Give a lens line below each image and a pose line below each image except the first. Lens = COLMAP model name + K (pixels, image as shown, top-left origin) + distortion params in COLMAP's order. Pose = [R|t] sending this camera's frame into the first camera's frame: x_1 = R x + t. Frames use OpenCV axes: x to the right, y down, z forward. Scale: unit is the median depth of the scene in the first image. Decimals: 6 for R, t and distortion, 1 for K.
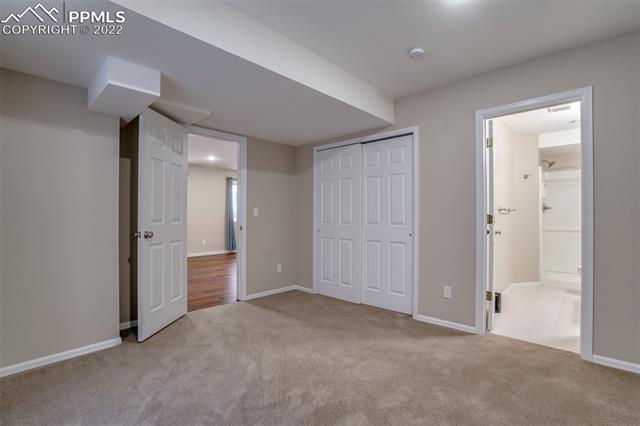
lens RADIAL K [[301.9, 0, 318.9], [0, 301.9, 211.6], [0, 0, 1]] dist [-0.039495, 0.015229]
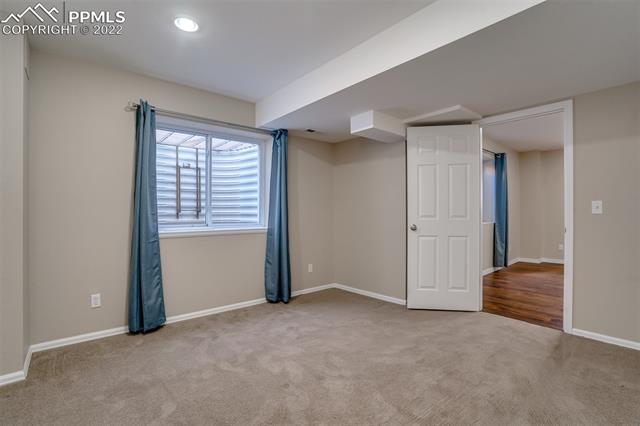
lens RADIAL K [[301.9, 0, 320.1], [0, 301.9, 213.5], [0, 0, 1]] dist [-0.039495, 0.015229]
pose [[-0.119394, 0.002601, -0.992844, 0.596496], [0.013476, 0.999909, 0.000999, 0.008794], [0.992756, -0.013260, -0.119418, 0.605362]]
